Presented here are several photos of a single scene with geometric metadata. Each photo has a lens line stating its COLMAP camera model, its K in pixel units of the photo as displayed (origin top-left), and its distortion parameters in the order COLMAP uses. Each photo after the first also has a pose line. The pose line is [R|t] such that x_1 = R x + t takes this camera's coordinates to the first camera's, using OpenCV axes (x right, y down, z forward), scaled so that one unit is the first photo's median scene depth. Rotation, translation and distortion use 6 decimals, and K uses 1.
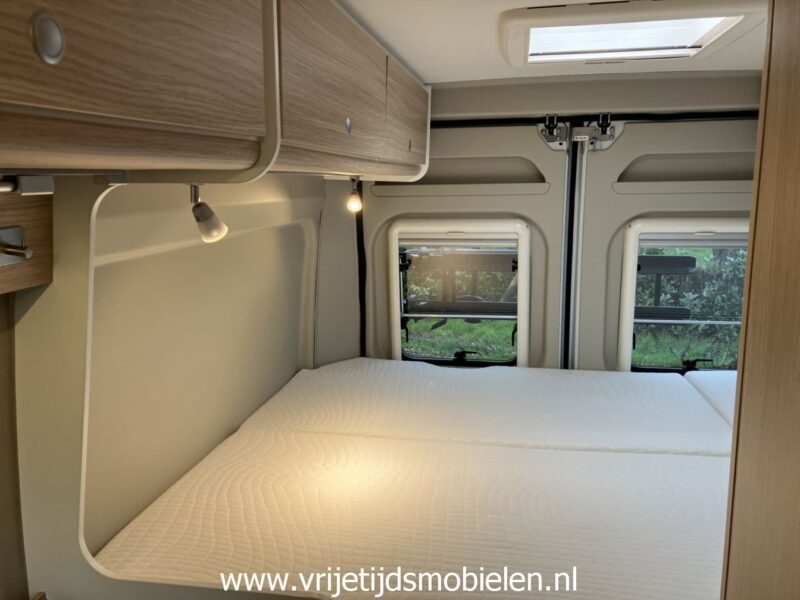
lens RADIAL K [[664.8, 0, 402.8], [0, 664.8, 286.0], [0, 0, 1]] dist [0.096035, -0.084161]
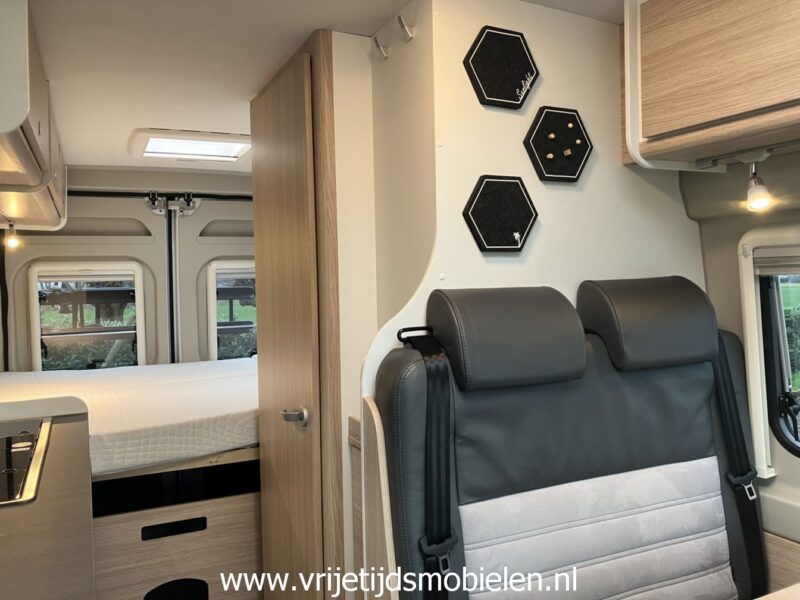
lens RADIAL K [[667.6, 0, 402.3], [0, 667.6, 274.8], [0, 0, 1]] dist [-0.001982, 0.081230]
pose [[0.819834, -0.016919, 0.572351, -0.182443], [0.111649, 0.985101, -0.130806, 0.187549], [-0.561610, 0.171141, 0.809509, -0.500316]]
